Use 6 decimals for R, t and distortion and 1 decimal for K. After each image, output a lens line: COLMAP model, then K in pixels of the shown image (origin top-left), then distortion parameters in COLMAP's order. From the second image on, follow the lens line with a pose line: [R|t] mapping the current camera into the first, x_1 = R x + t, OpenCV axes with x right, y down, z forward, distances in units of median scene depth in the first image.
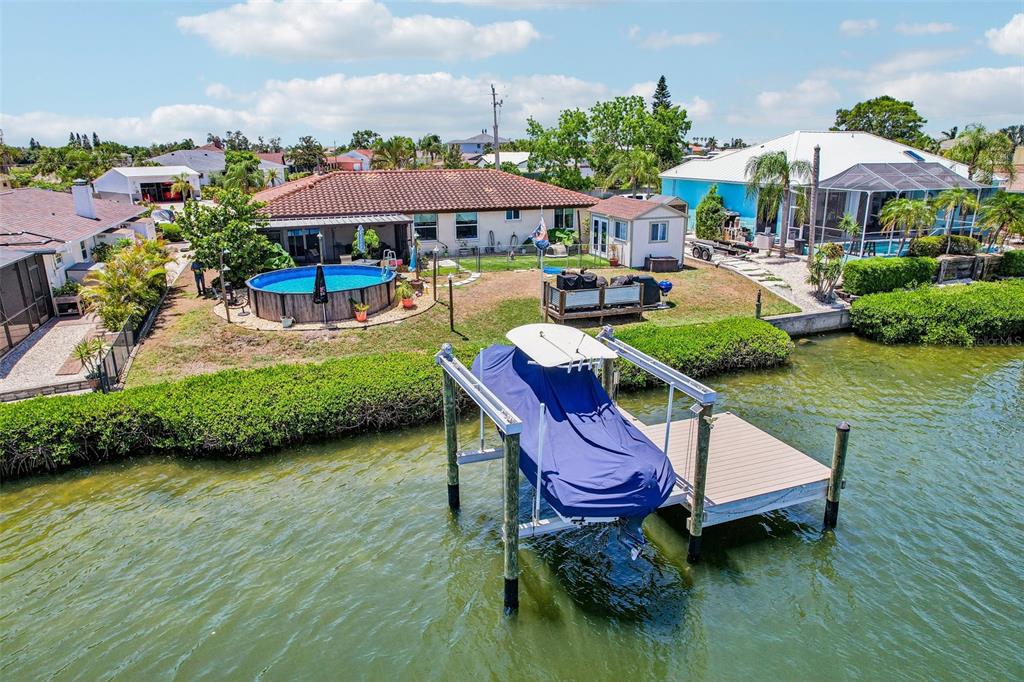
lens RADIAL K [[655.9, 0, 513.1], [0, 655.9, 345.8], [0, 0, 1]] dist [-0.071784, 0.061712]
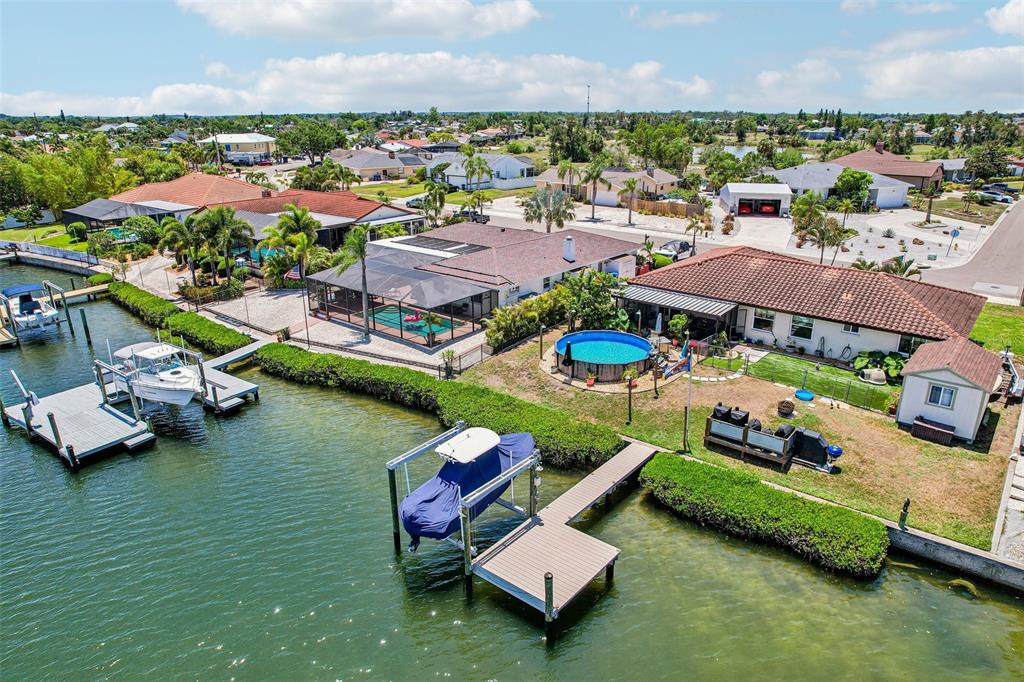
lens RADIAL K [[655.9, 0, 513.1], [0, 655.9, 345.8], [0, 0, 1]] dist [-0.071784, 0.061712]
pose [[0.501356, 0.294249, -0.813671, 0.694203], [-0.248396, 0.949760, 0.190410, -0.290607], [0.828819, 0.106649, 0.549258, 0.023874]]
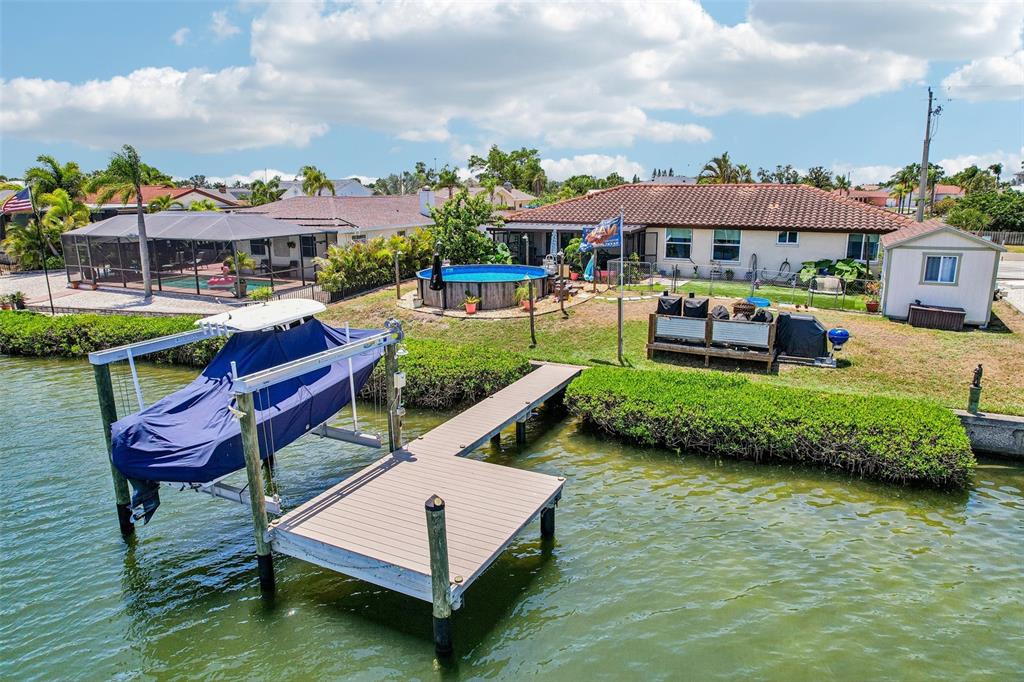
lens RADIAL K [[655.9, 0, 513.1], [0, 655.9, 345.8], [0, 0, 1]] dist [-0.071784, 0.061712]
pose [[0.679845, 0.172739, -0.712722, 0.454519], [-0.210336, 0.976961, 0.036148, -0.031257], [0.702545, 0.125336, 0.700515, 0.260748]]
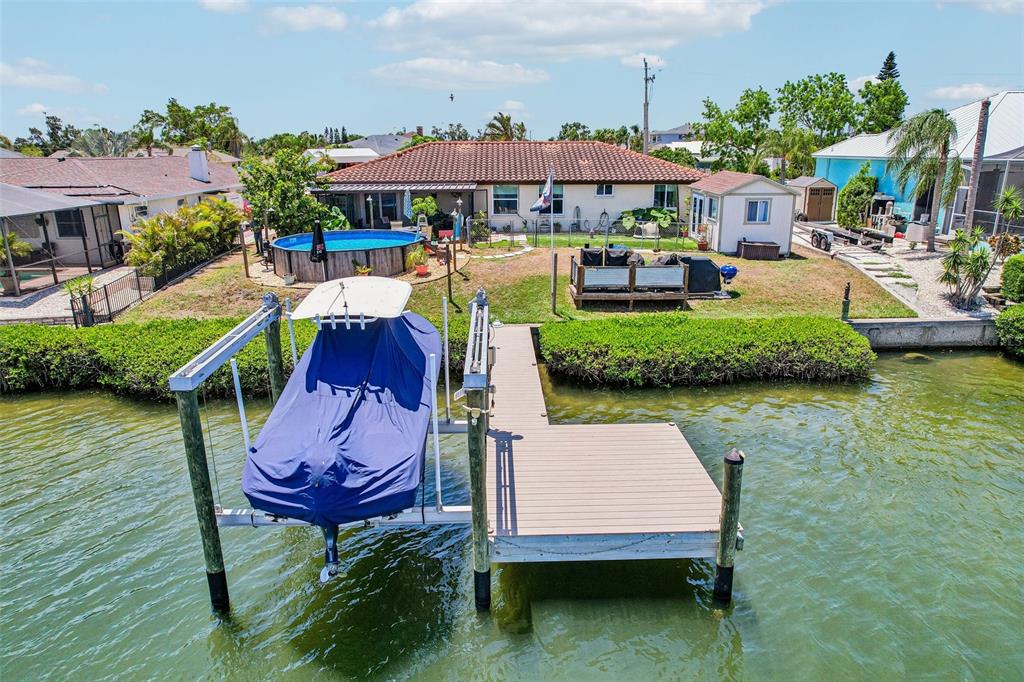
lens RADIAL K [[655.9, 0, 513.1], [0, 655.9, 345.8], [0, 0, 1]] dist [-0.071784, 0.061712]
pose [[0.946005, 0.095811, -0.309669, 0.222751], [-0.094267, 0.995346, 0.019983, 0.009373], [0.310142, 0.010288, 0.950635, 0.134743]]
